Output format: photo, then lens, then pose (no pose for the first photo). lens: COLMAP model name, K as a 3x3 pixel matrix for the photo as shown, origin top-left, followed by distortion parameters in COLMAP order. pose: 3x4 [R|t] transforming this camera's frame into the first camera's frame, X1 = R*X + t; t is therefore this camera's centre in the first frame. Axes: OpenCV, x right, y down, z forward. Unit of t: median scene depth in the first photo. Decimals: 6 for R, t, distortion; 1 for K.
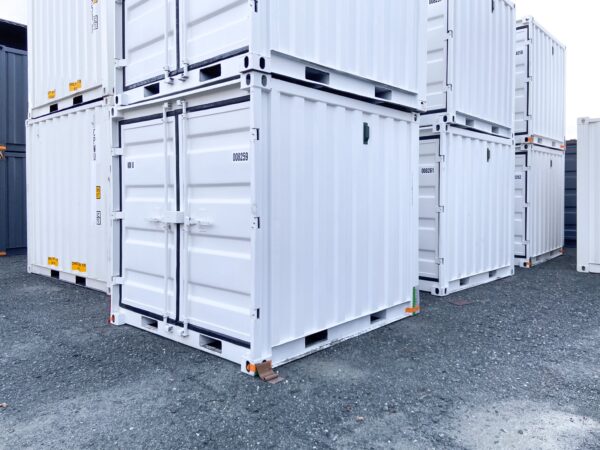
lens RADIAL K [[467.2, 0, 300.0], [0, 467.2, 196.4], [0, 0, 1]] dist [0.036415, -0.001479]
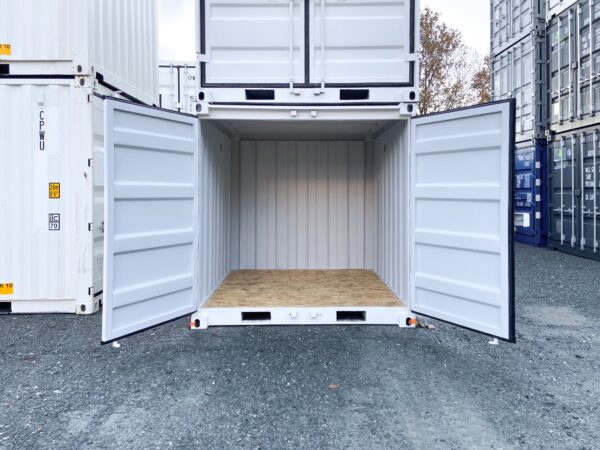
lens RADIAL K [[454.5, 0, 301.5], [0, 454.5, 183.1], [0, 0, 1]] dist [0.084736, -0.125289]
pose [[0.741902, 0.016103, 0.670315, -1.011735], [0.004286, 0.999577, -0.028757, 0.004300], [-0.670495, 0.024207, 0.741519, 0.190073]]
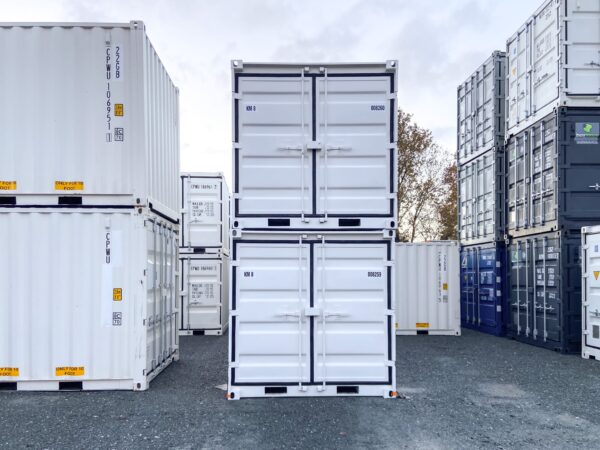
lens RADIAL K [[459.0, 0, 287.1], [0, 459.0, 262.6], [0, 0, 1]] dist [0.052219, 0.000265]
pose [[0.722816, 0.030721, 0.690358, -1.345494], [0.003495, 0.998836, -0.048107, -0.042351], [-0.691032, 0.037185, 0.721867, -0.008429]]
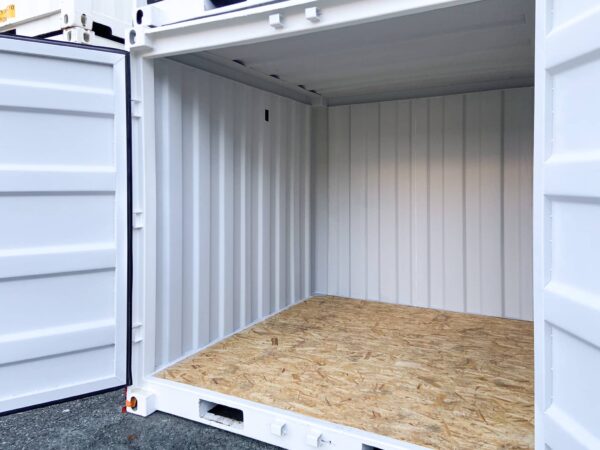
lens RADIAL K [[454.5, 0, 301.5], [0, 454.5, 183.1], [0, 0, 1]] dist [0.084736, -0.125289]
pose [[0.972192, 0.001117, 0.234183, -0.389381], [0.001481, 0.999939, -0.010921, 0.002533], [-0.234181, 0.010964, 0.972131, 0.483341]]
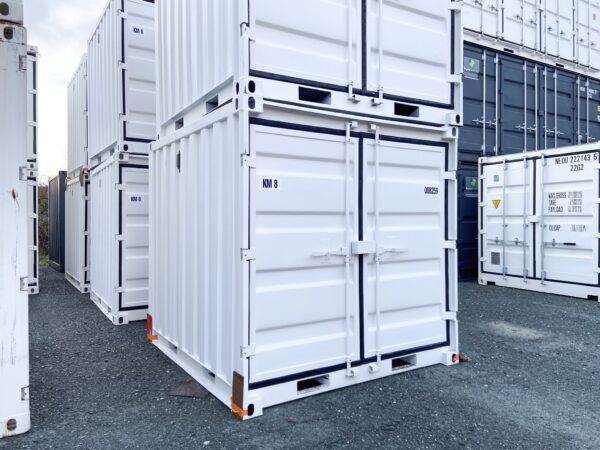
lens RADIAL K [[453.8, 0, 299.2], [0, 453.8, 218.2], [0, 0, 1]] dist [0.013514, 0.002662]
pose [[0.285656, 0.005727, 0.958315, -1.168176], [0.015055, 0.999832, -0.010463, -0.006032], [-0.958214, 0.017416, 0.285522, 0.867106]]
